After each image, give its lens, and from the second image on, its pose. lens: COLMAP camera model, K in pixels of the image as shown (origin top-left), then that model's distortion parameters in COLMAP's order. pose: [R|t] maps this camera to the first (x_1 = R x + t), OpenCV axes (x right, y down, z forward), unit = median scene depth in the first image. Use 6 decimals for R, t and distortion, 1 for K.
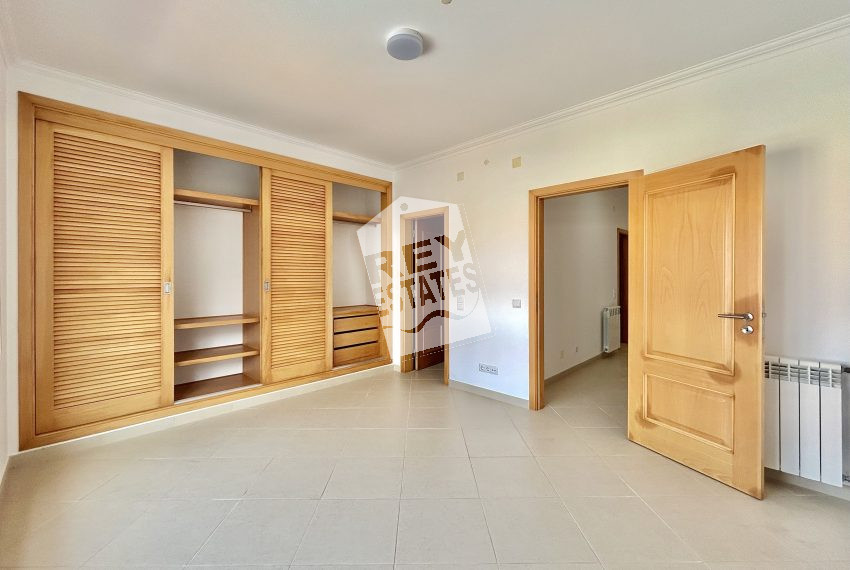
lens RADIAL K [[351.3, 0, 429.9], [0, 351.3, 274.4], [0, 0, 1]] dist [-0.000858, 0.000052]
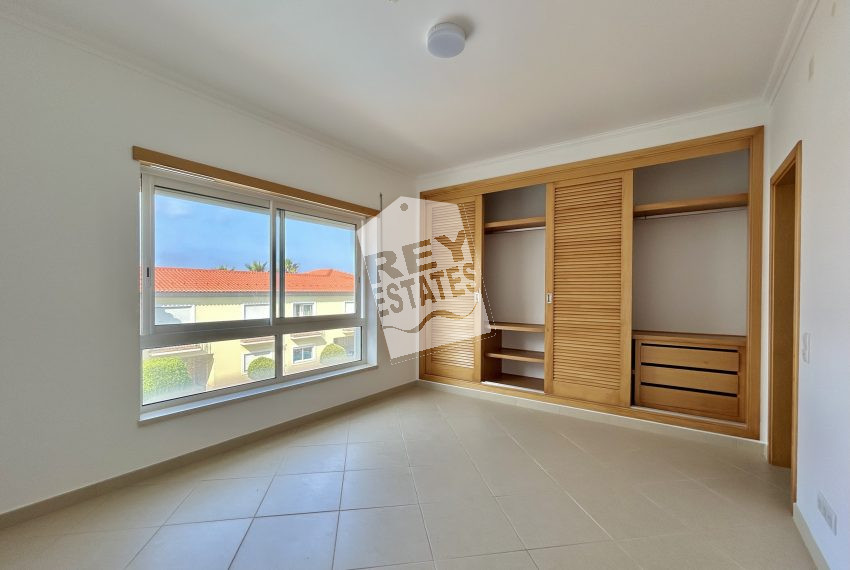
lens RADIAL K [[342.4, 0, 419.2], [0, 342.4, 286.6], [0, 0, 1]] dist [-0.001798, -0.000163]
pose [[0.166412, -0.002170, -0.986054, 0.414351], [0.000349, 0.999998, -0.002142, 0.001334], [0.986056, 0.000012, 0.166412, 0.416510]]
